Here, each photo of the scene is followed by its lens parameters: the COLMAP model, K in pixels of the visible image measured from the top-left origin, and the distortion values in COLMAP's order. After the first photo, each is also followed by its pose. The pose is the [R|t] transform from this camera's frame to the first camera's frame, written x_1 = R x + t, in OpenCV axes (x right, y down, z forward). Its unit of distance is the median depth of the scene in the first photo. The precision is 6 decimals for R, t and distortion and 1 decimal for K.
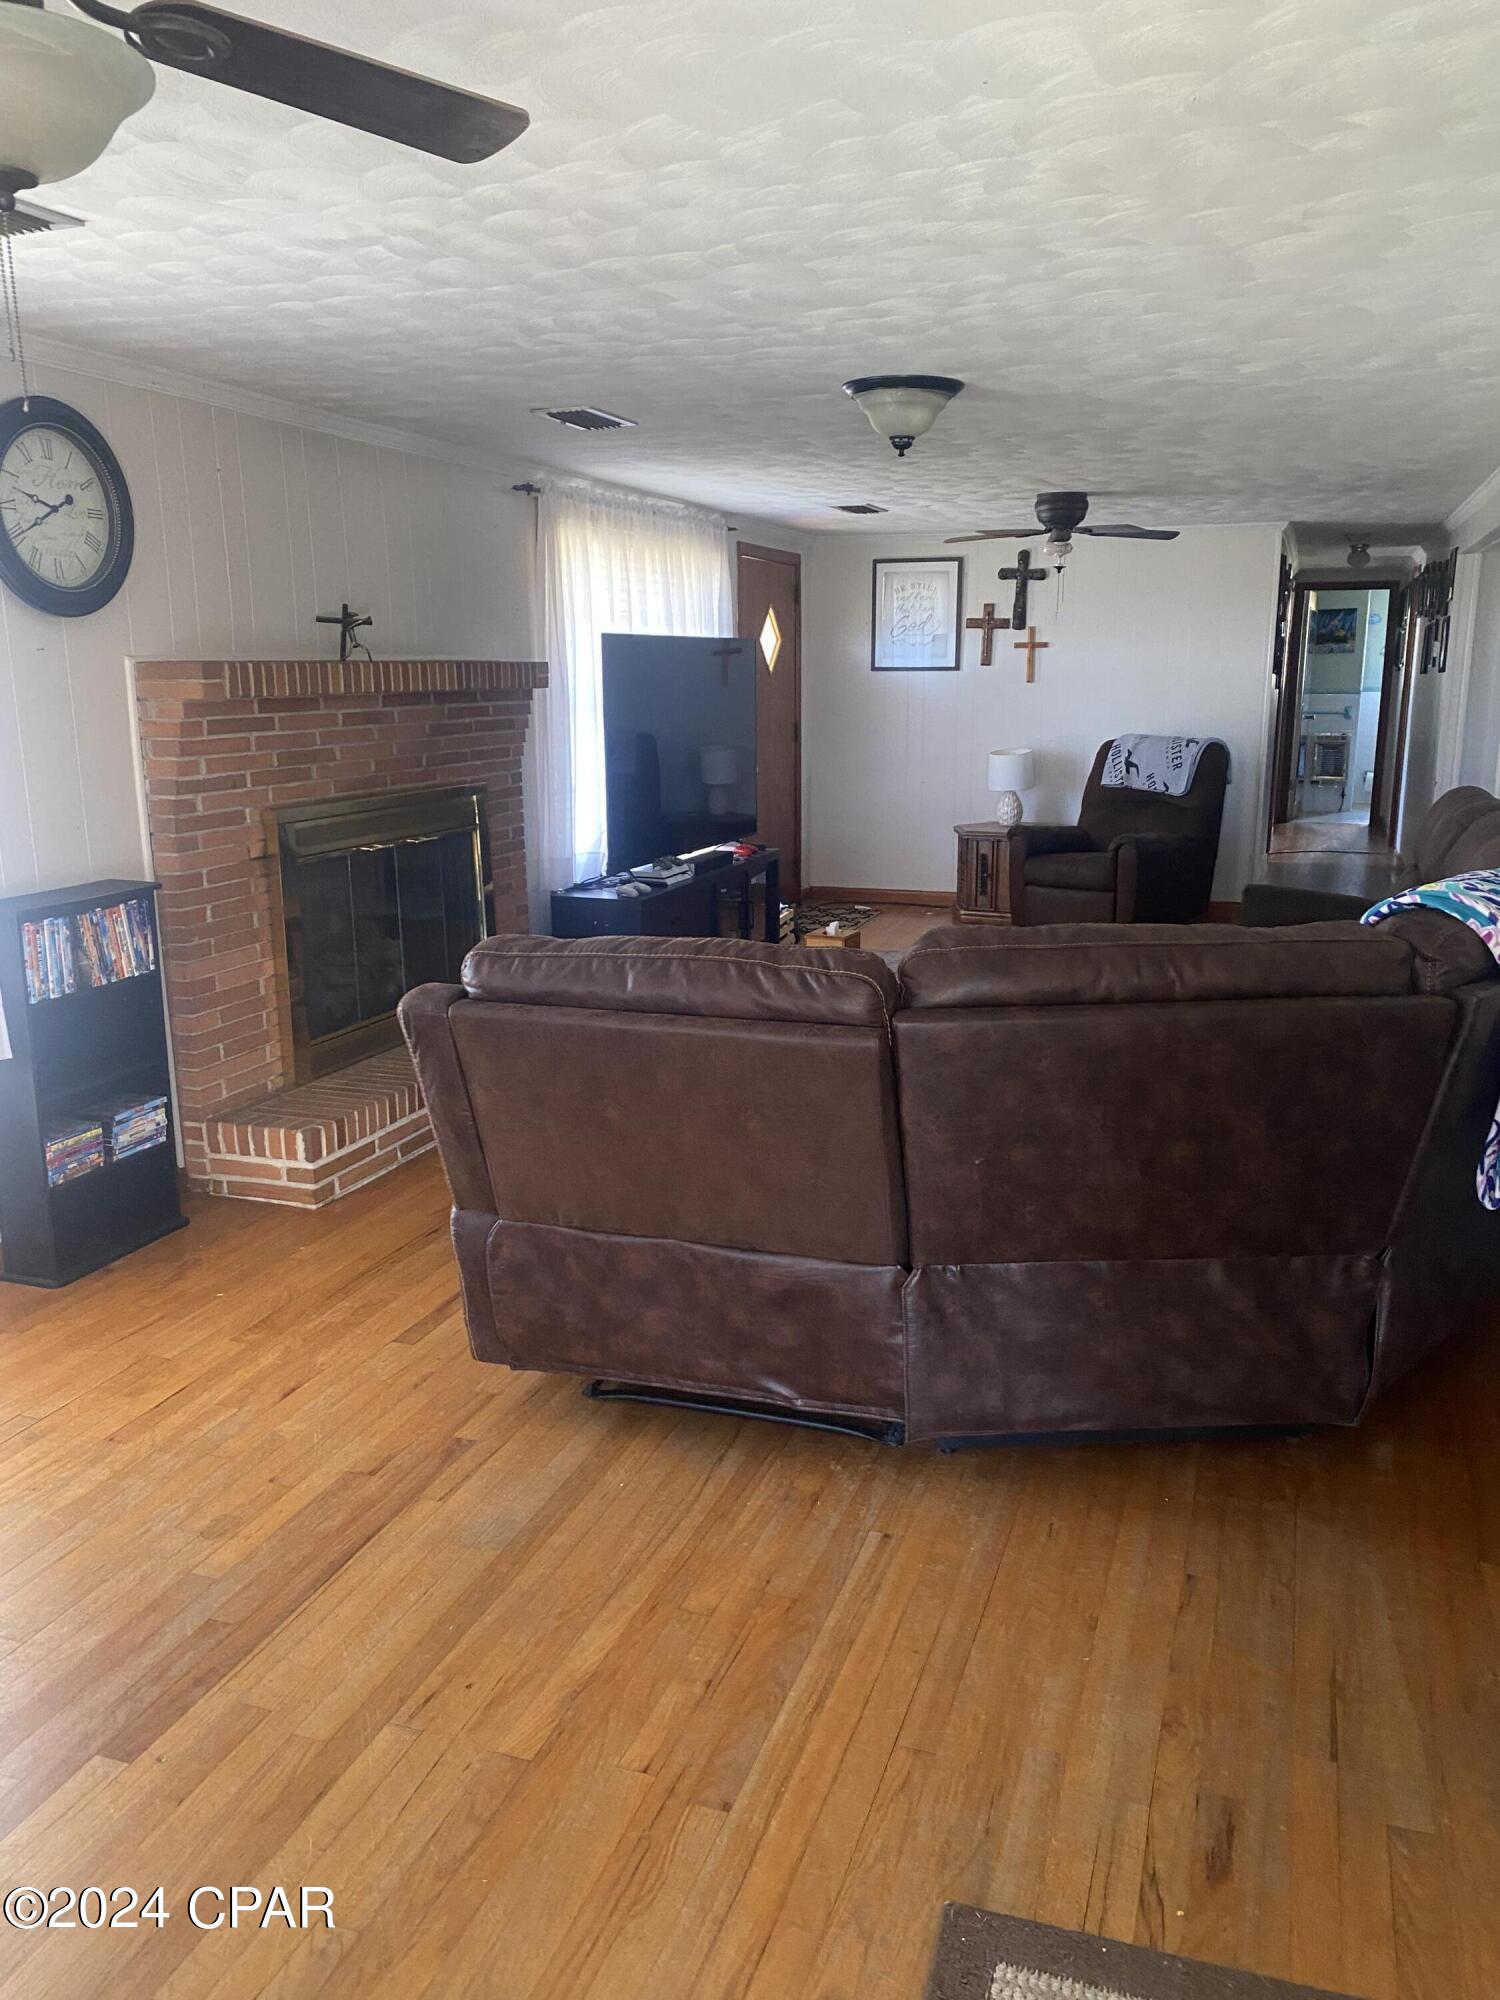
lens RADIAL K [[1516.3, 0, 754.1], [0, 1516.3, 1008.5], [0, 0, 1]] dist [0.056060, -0.105221]
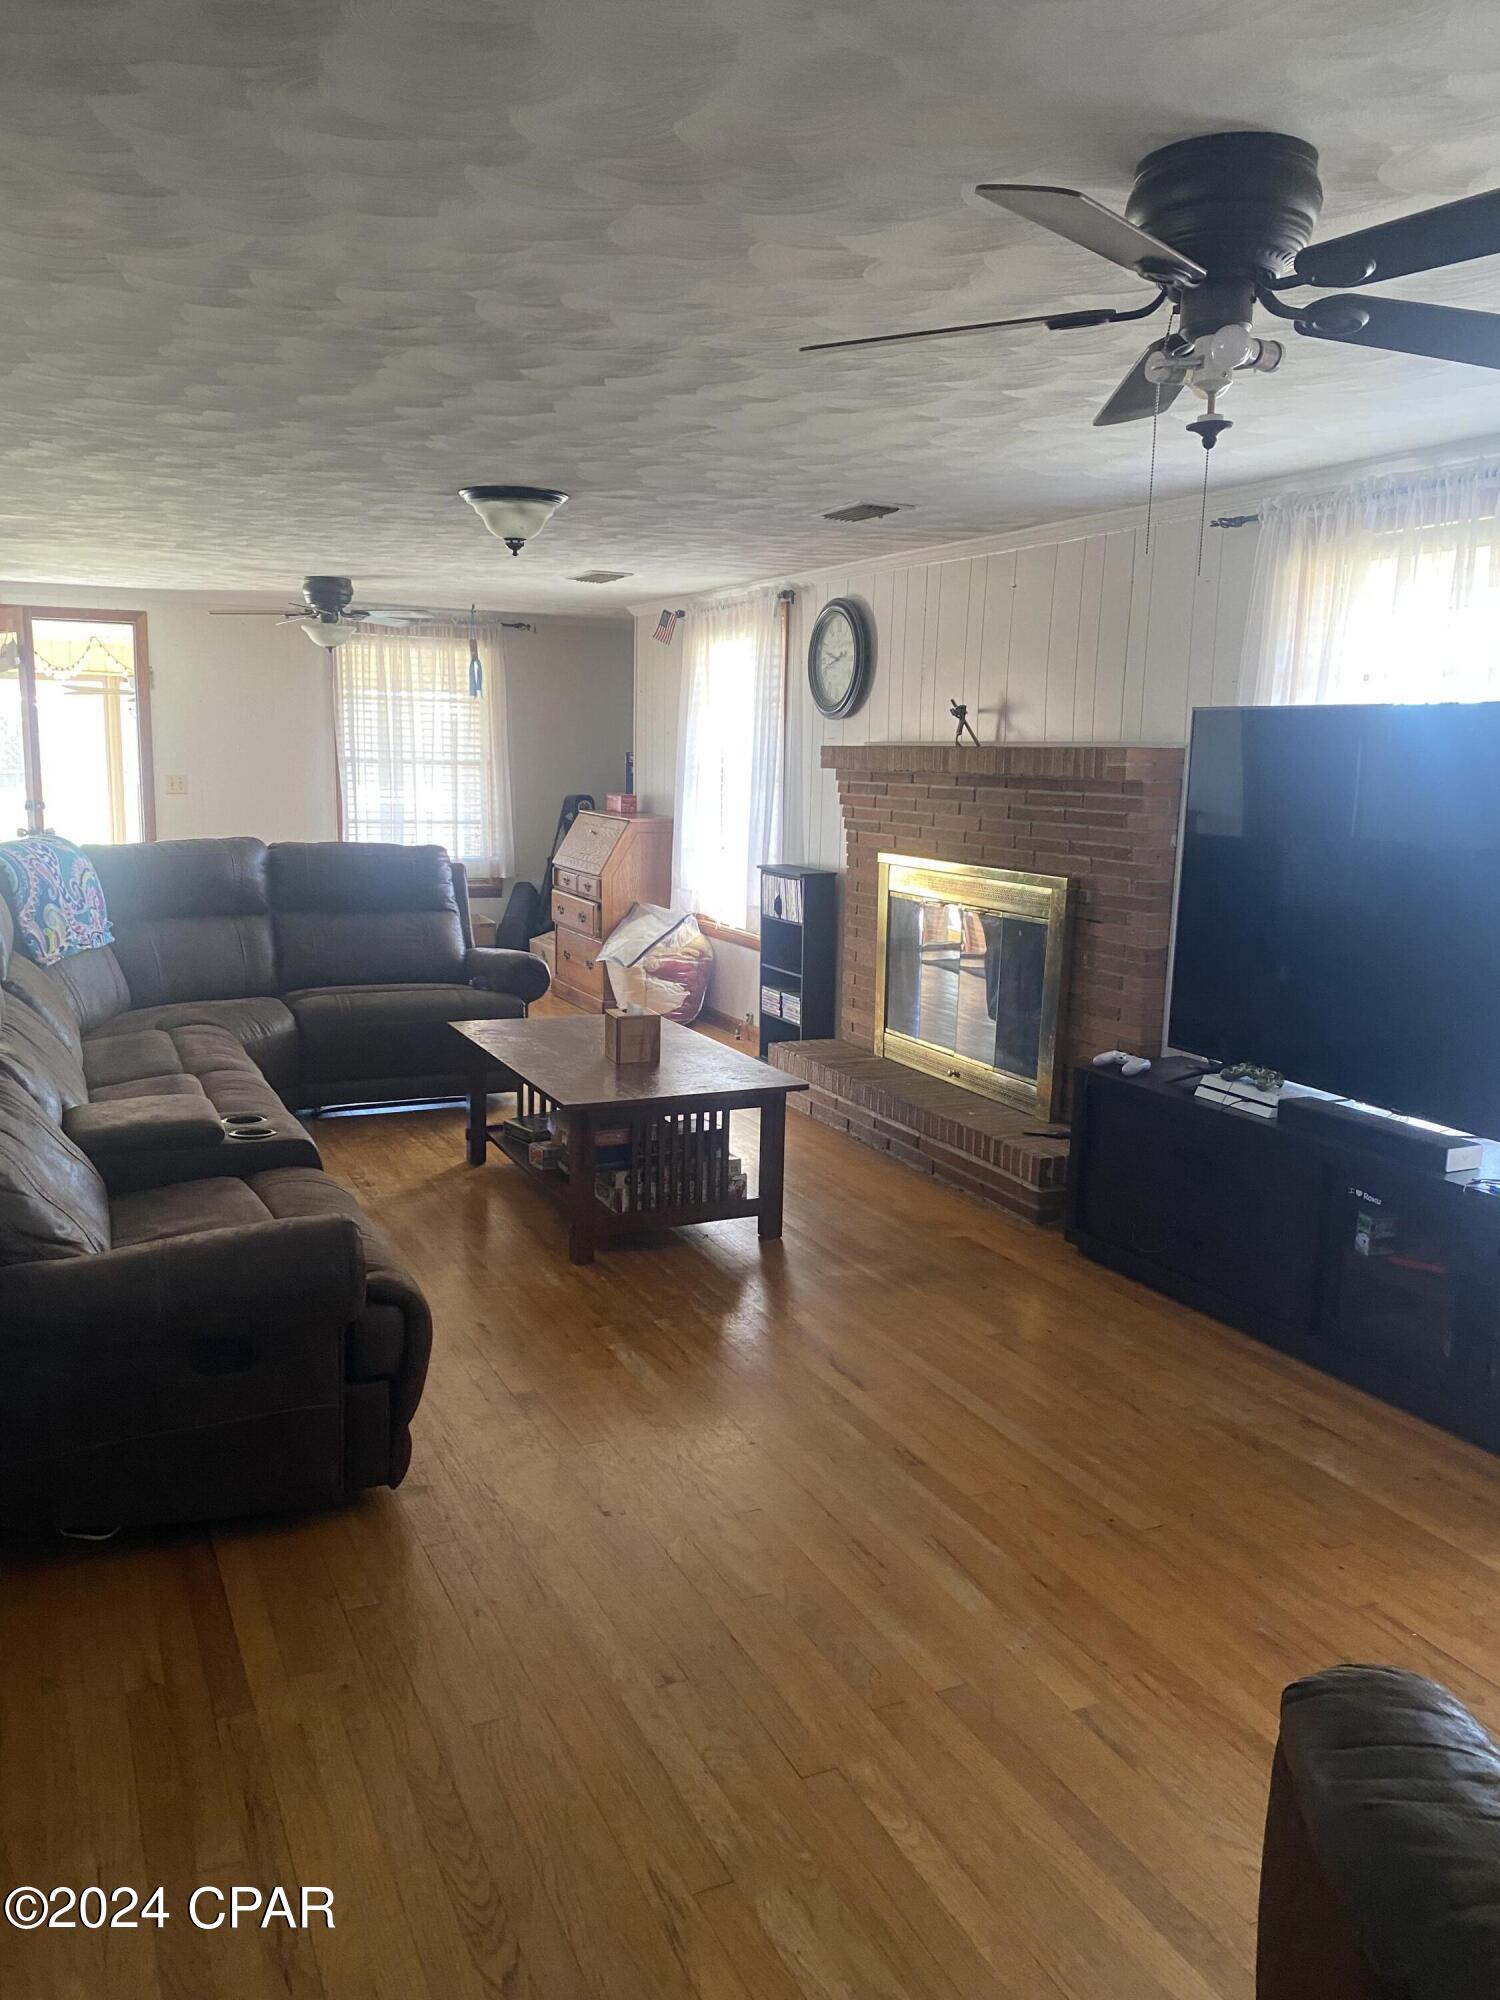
lens RADIAL K [[1516.3, 0, 754.1], [0, 1516.3, 1008.5], [0, 0, 1]] dist [0.056060, -0.105221]
pose [[-0.705579, 0.111449, -0.699812, 0.695131], [-0.172474, 0.930849, 0.322139, -0.390631], [0.687321, 0.347994, -0.637566, 1.714829]]
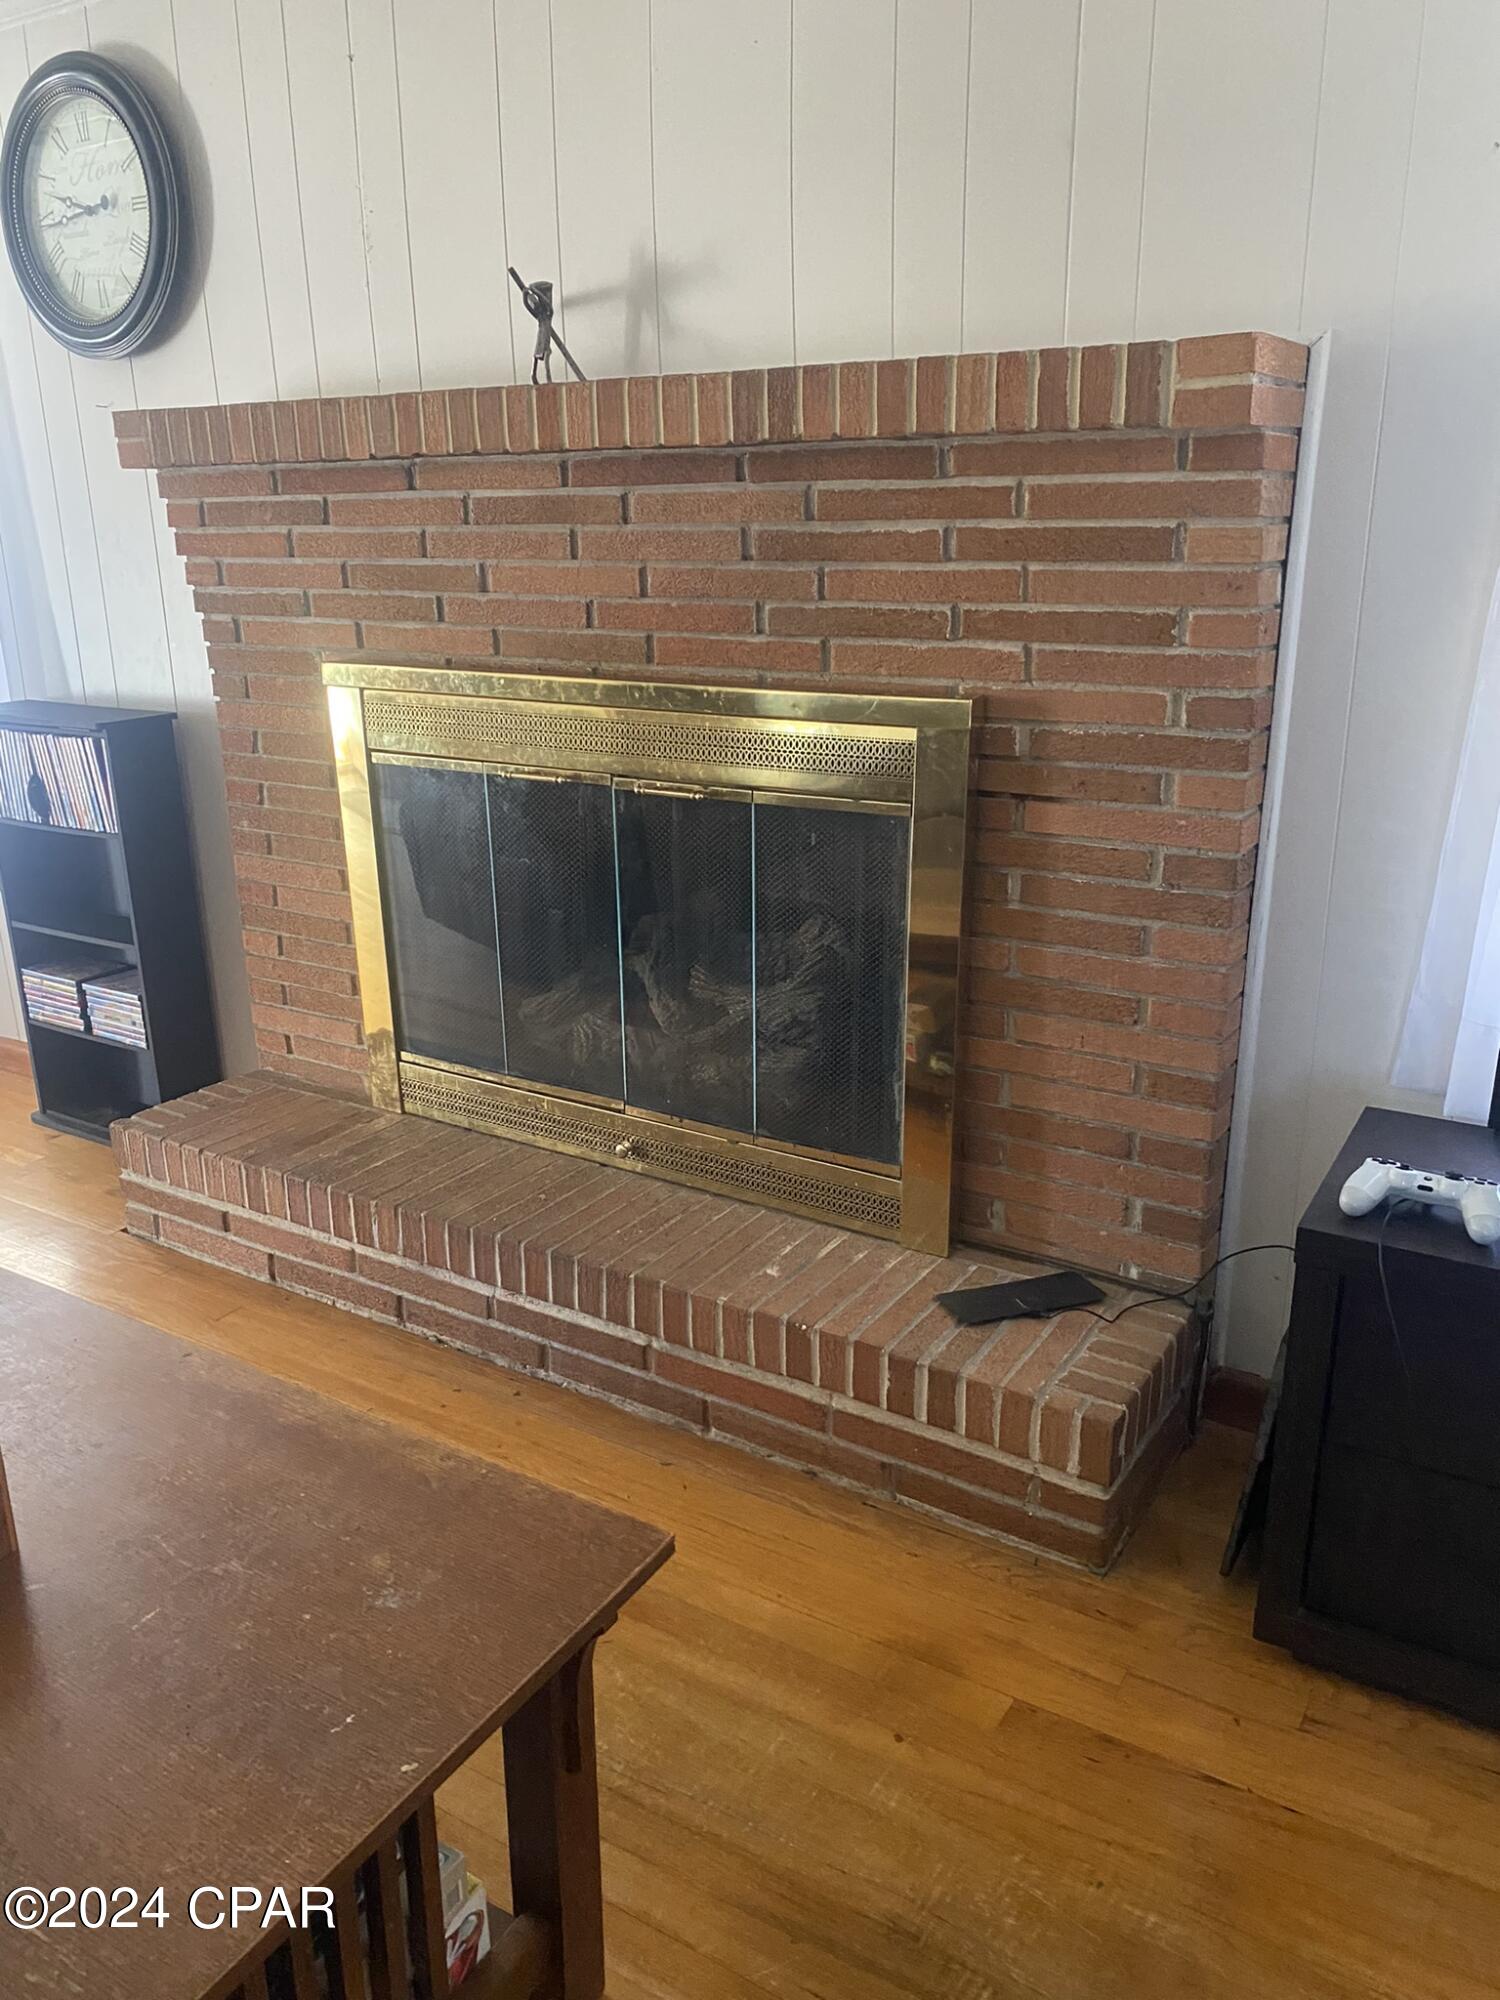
lens RADIAL K [[1516.3, 0, 754.1], [0, 1516.3, 1008.5], [0, 0, 1]] dist [0.056060, -0.105221]
pose [[-0.202135, 0.312582, -0.928134, 0.234969], [-0.203842, 0.913514, 0.352052, -0.232078], [0.957909, 0.260355, -0.120936, 1.176914]]
